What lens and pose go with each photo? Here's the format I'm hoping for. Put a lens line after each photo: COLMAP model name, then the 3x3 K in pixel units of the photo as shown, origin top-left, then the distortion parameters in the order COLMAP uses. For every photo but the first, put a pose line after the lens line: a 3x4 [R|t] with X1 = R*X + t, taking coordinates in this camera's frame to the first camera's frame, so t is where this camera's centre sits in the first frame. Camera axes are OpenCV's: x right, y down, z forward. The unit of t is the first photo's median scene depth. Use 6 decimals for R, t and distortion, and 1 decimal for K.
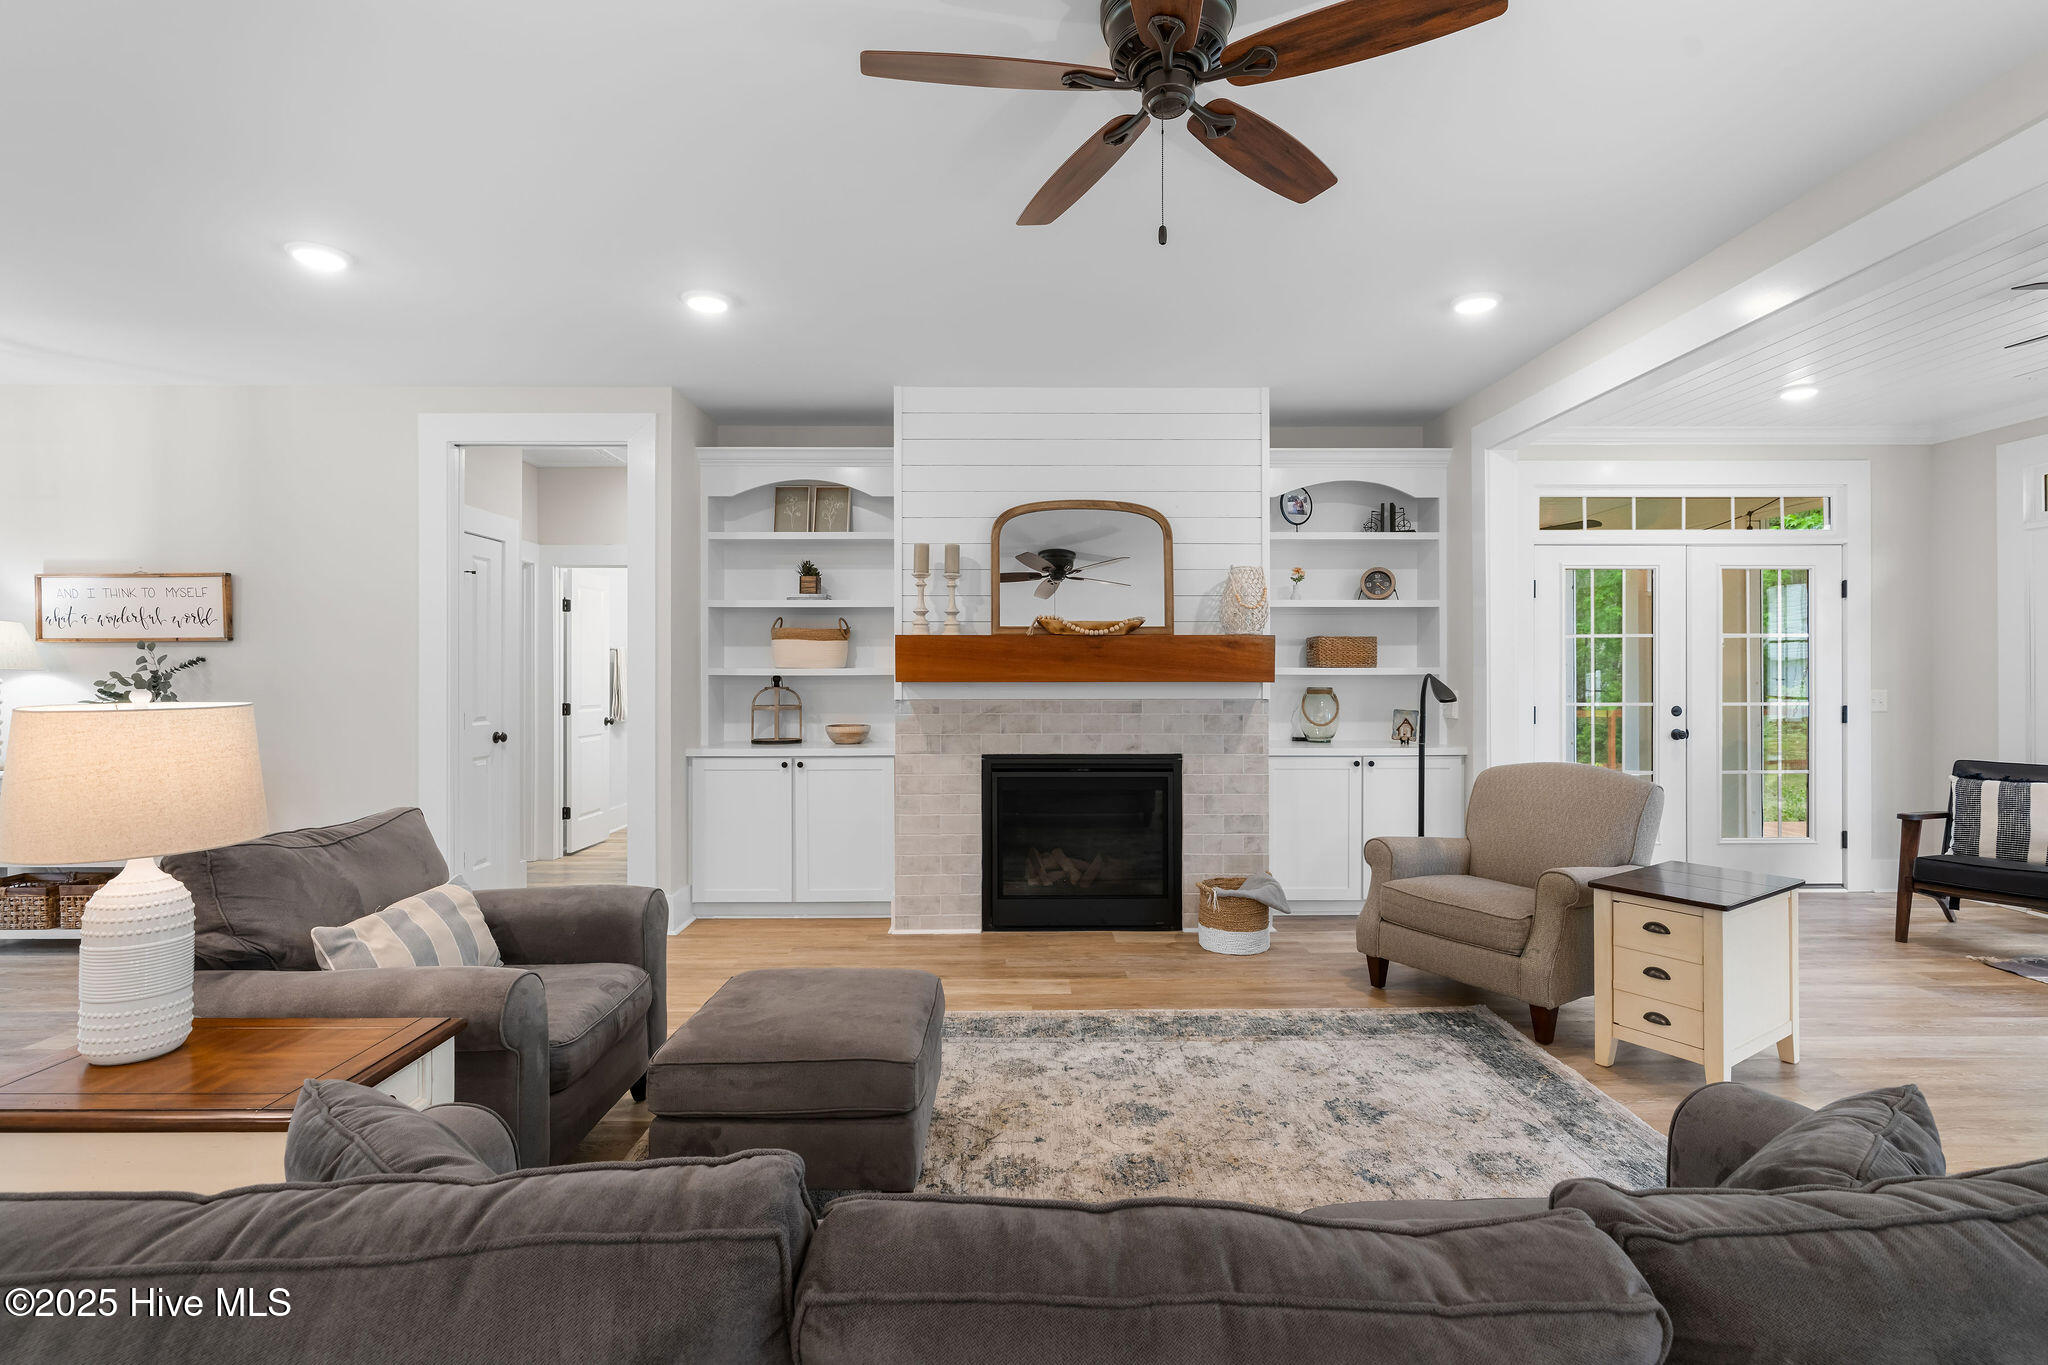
lens RADIAL K [[944.2, 0, 1028.0], [0, 944.2, 670.5], [0, 0, 1]] dist [-0.003698, 0.001236]
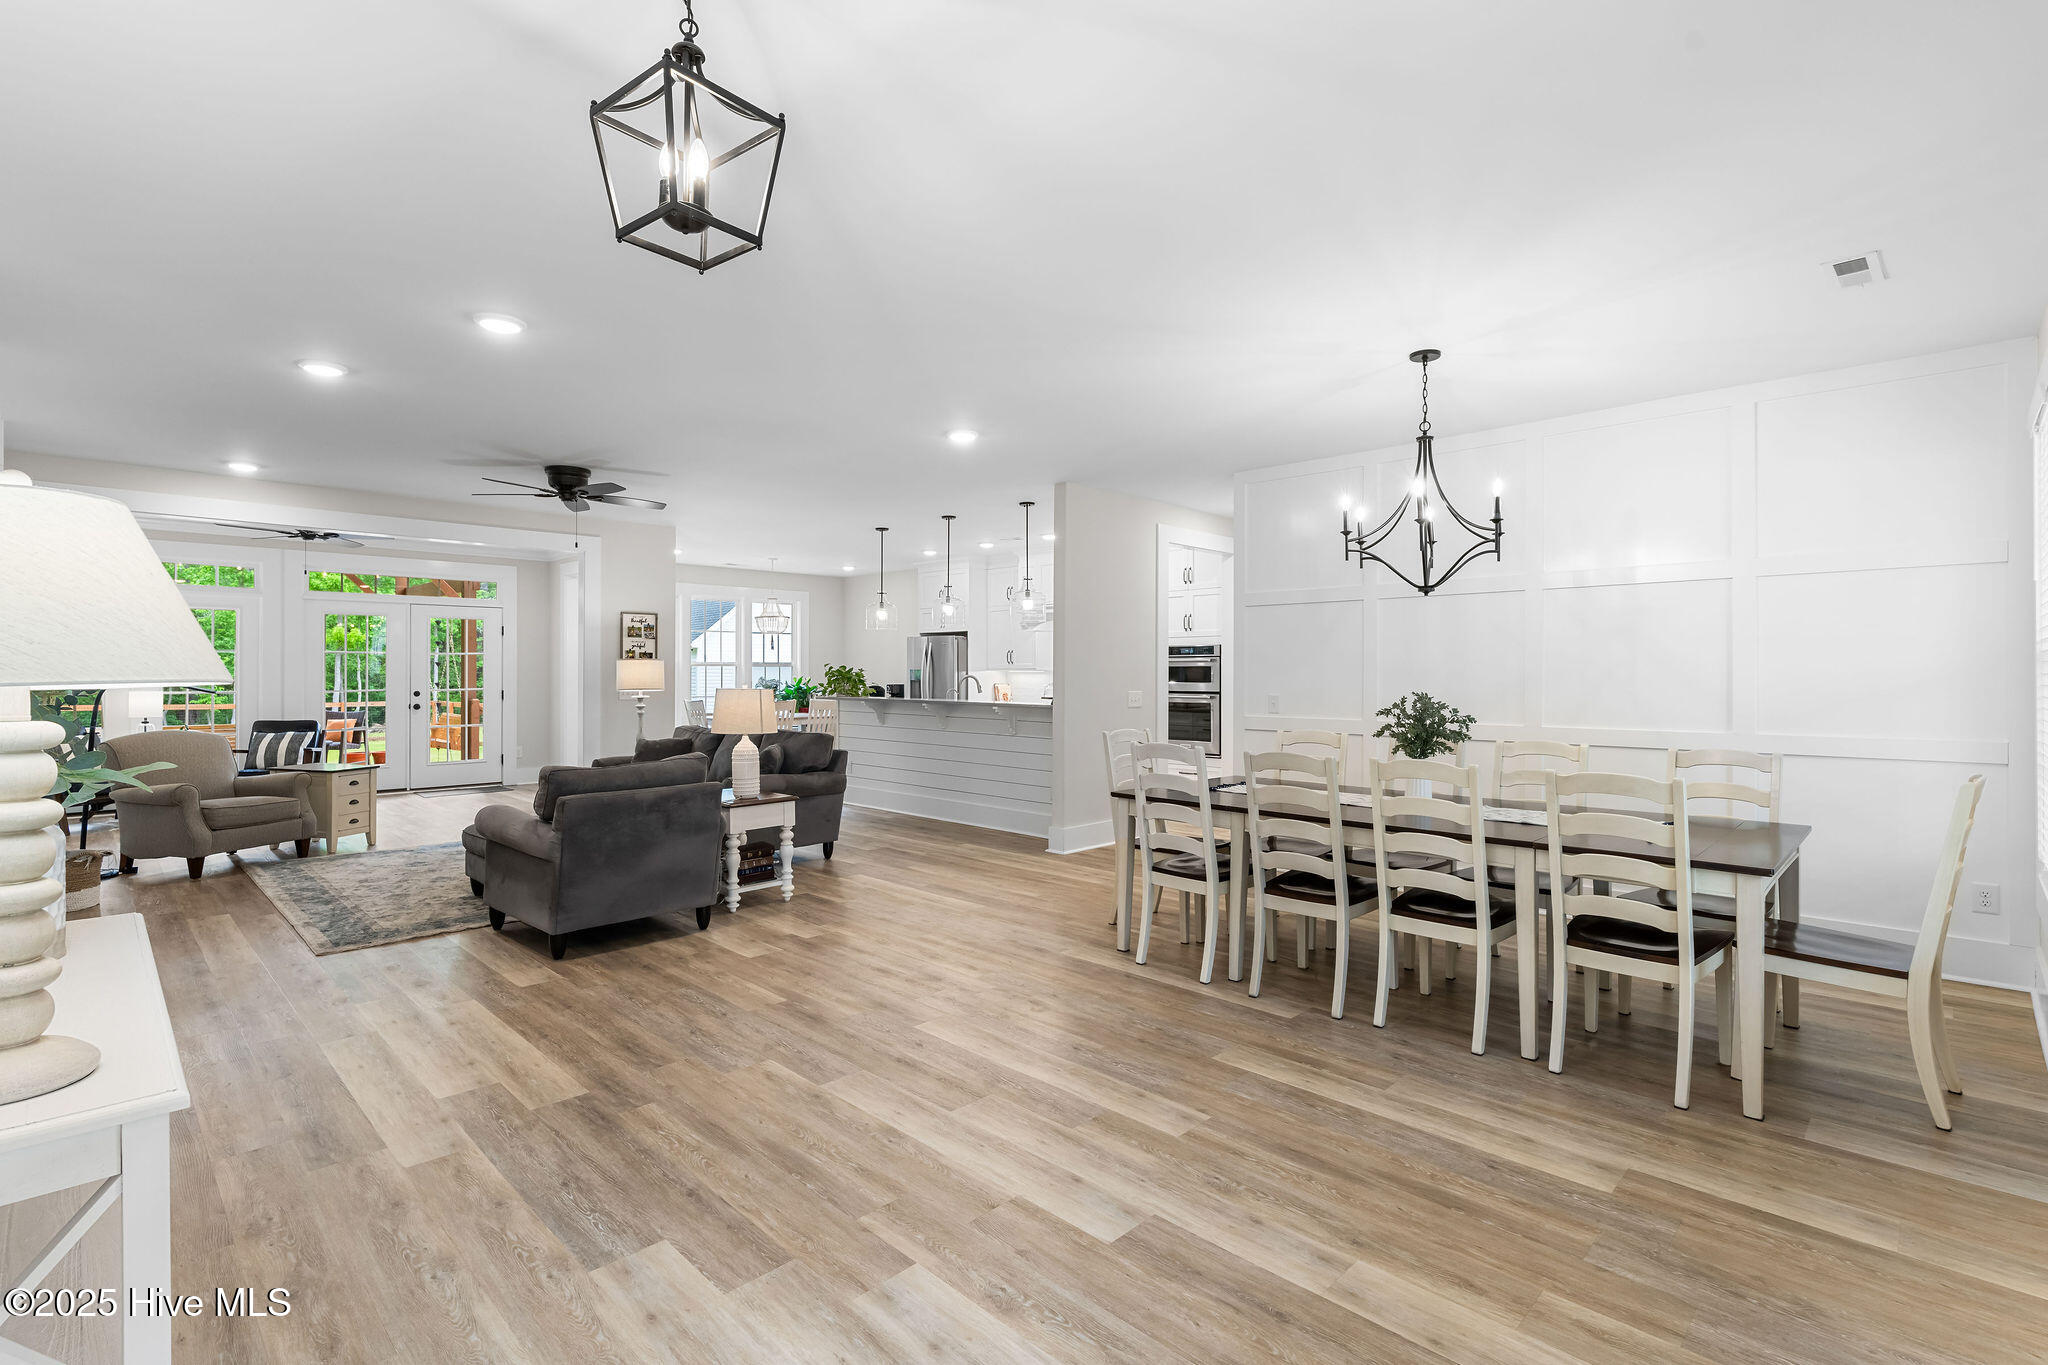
lens RADIAL K [[949.6, 0, 1008.9], [0, 949.6, 679.9], [0, 0, 1]] dist [0.014430, -0.000021]
pose [[-0.691434, -0.005457, 0.722419, -1.395539], [-0.004520, 0.999985, 0.003227, -0.001214], [-0.722425, -0.001034, -0.691448, 0.928974]]
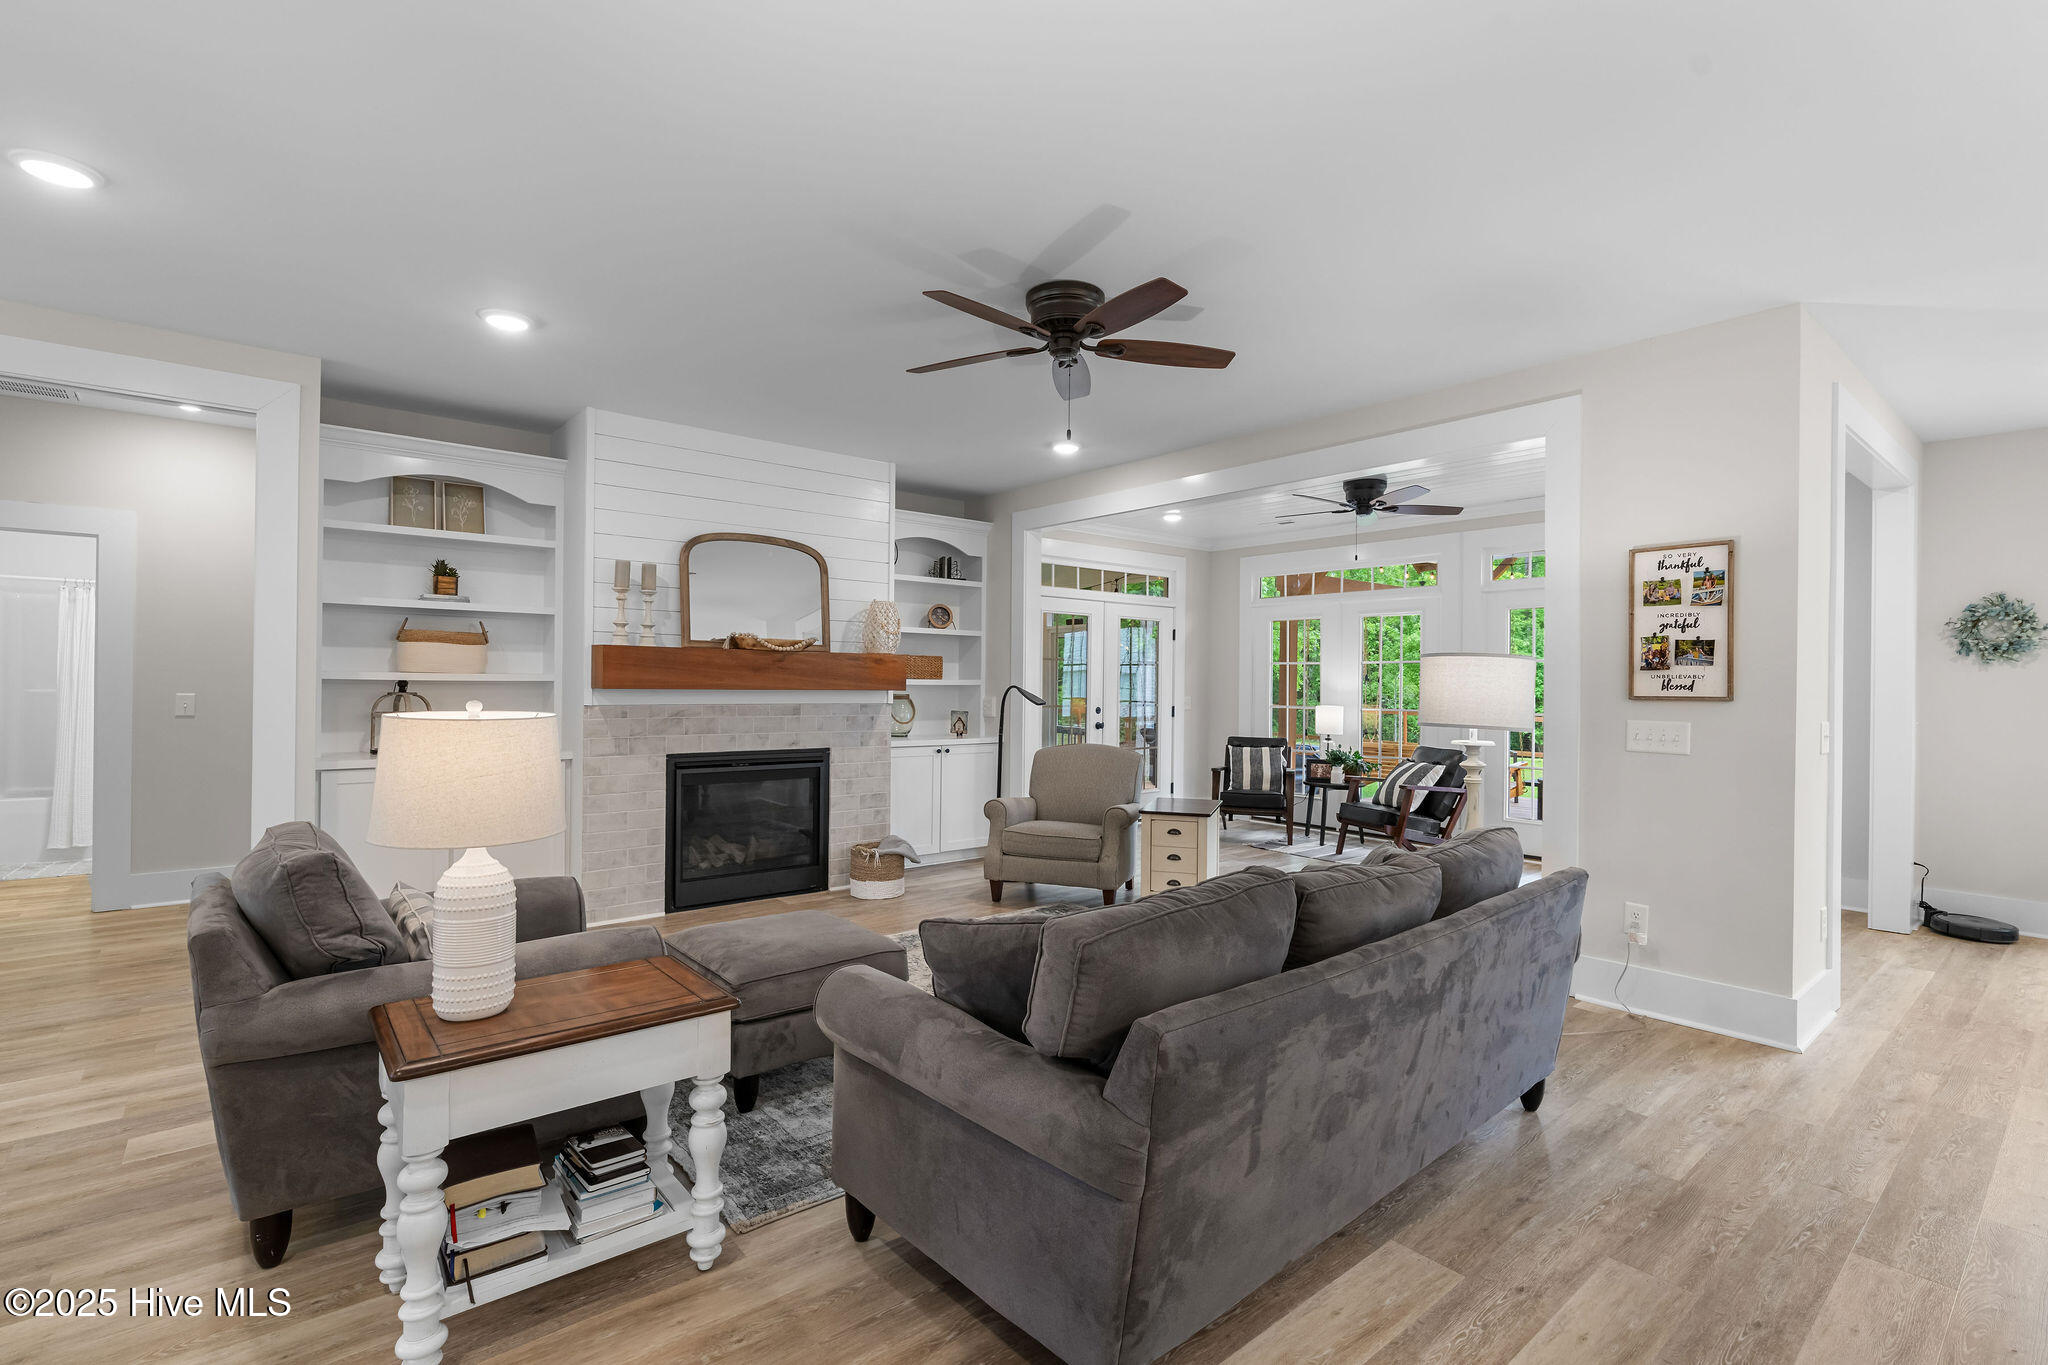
lens RADIAL K [[934.7, 0, 1026.7], [0, 934.7, 679.7], [0, 0, 1]] dist [-0.004146, 0.000092]
pose [[0.776042, 0.012145, 0.630565, -0.414480], [-0.016107, 0.999870, 0.000565, -0.005987], [-0.630476, -0.010595, 0.776136, -0.116110]]
